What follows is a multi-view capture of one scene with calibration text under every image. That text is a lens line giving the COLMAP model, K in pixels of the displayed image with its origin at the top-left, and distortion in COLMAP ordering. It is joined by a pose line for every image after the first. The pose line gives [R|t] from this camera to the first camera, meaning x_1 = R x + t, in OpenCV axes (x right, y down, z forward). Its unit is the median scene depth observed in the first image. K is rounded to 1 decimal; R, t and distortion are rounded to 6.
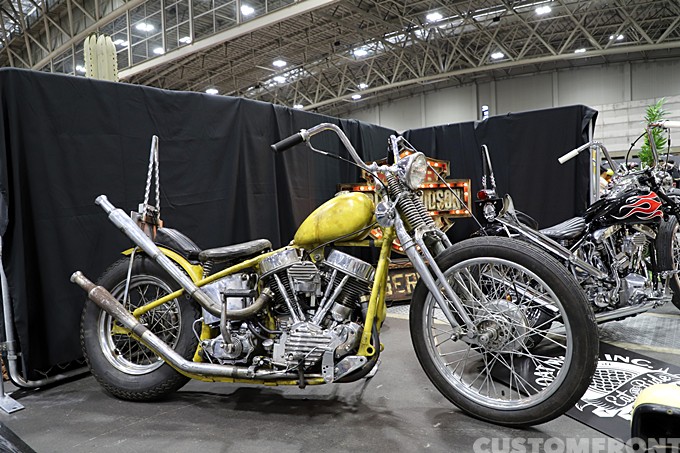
lens RADIAL K [[488.6, 0, 339.3], [0, 488.6, 225.8], [0, 0, 1]] dist [-0.005800, 0.006455]
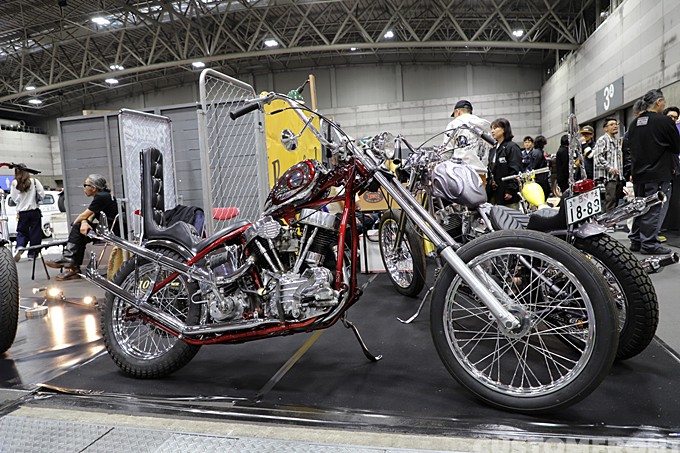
lens RADIAL K [[488.6, 0, 340.0], [0, 488.6, 225.9], [0, 0, 1]] dist [-0.005800, 0.006455]
pose [[0.921480, -0.039960, 0.386365, 0.081391], [0.040669, 0.999153, 0.006340, -0.014267], [-0.386291, 0.009871, 0.922324, 0.128737]]
